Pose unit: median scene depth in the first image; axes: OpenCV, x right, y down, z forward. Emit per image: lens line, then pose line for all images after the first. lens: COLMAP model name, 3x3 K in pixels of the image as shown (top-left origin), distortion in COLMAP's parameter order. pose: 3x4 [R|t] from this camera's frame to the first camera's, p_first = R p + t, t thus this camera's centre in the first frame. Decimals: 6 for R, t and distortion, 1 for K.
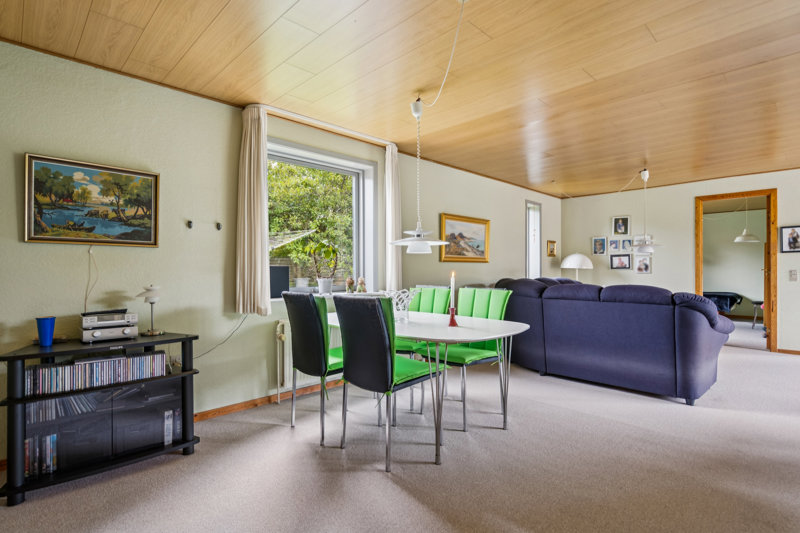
lens RADIAL K [[403.0, 0, 401.0], [0, 403.0, 266.9], [0, 0, 1]] dist [0.001815, 0.000160]
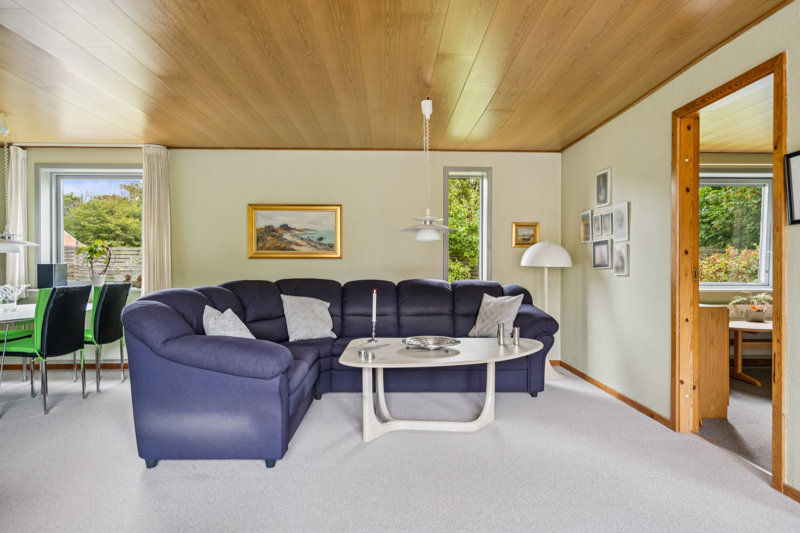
lens RADIAL K [[457.8, 0, 400.3], [0, 457.8, 269.6], [0, 0, 1]] dist [-0.000206, 0.000617]
pose [[0.722587, 0.007835, -0.691236, 0.969733], [0.002085, 0.999907, 0.013514, -0.001335], [0.691277, -0.011207, 0.722503, 0.459713]]
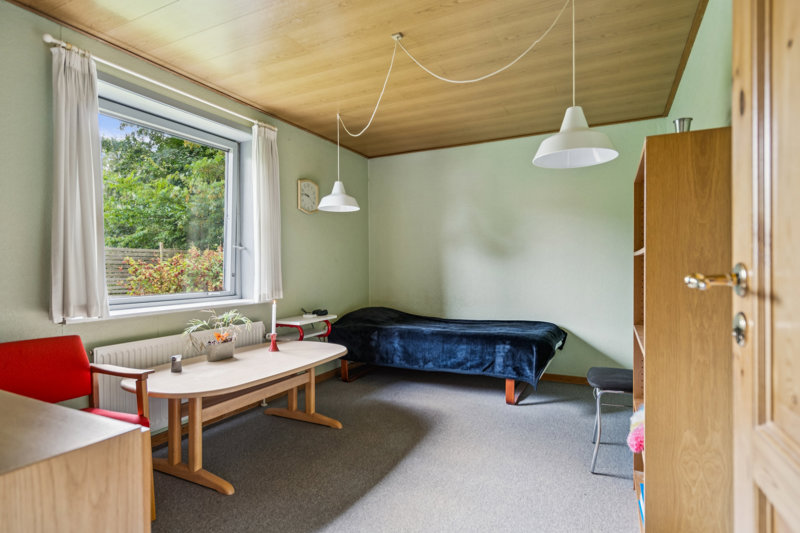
lens RADIAL K [[419.2, 0, 403.4], [0, 419.2, 268.6], [0, 0, 1]] dist [0.000368, 0.001133]
pose [[0.949851, -0.007252, 0.312619, 0.940474], [0.004299, 0.999939, 0.010135, 0.000711], [-0.312673, -0.008283, 0.949825, 0.719536]]
